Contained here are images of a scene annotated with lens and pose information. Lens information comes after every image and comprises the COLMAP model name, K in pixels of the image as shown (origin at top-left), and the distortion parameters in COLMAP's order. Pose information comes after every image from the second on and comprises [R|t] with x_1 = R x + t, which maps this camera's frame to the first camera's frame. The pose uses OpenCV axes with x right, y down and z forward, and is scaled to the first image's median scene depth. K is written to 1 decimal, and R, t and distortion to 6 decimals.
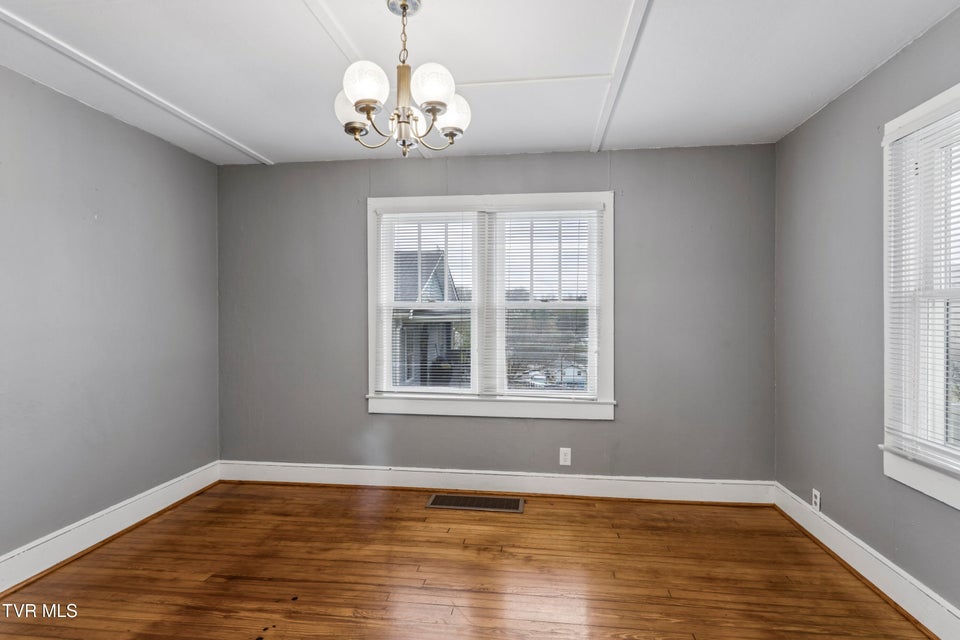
lens RADIAL K [[531.3, 0, 464.2], [0, 531.3, 310.7], [0, 0, 1]] dist [-0.007087, -0.000048]
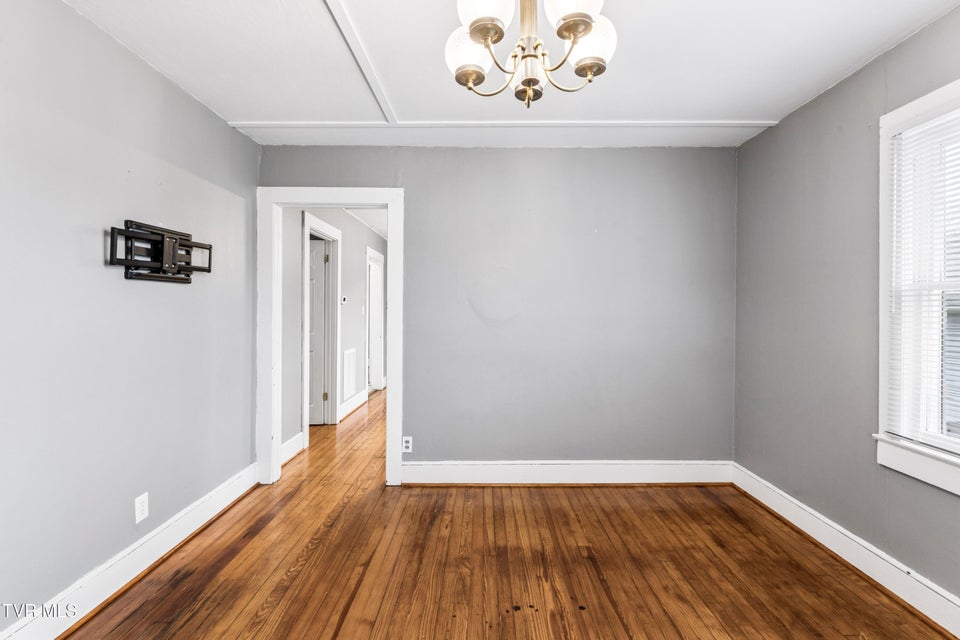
lens RADIAL K [[459.0, 0, 482.2], [0, 459.0, 306.4], [0, 0, 1]] dist [-0.002708, -0.000987]
pose [[0.087847, -0.007222, -0.996108, 0.385638], [0.009811, 0.999931, -0.006384, 0.010054], [0.996086, -0.009212, 0.087912, 0.611493]]
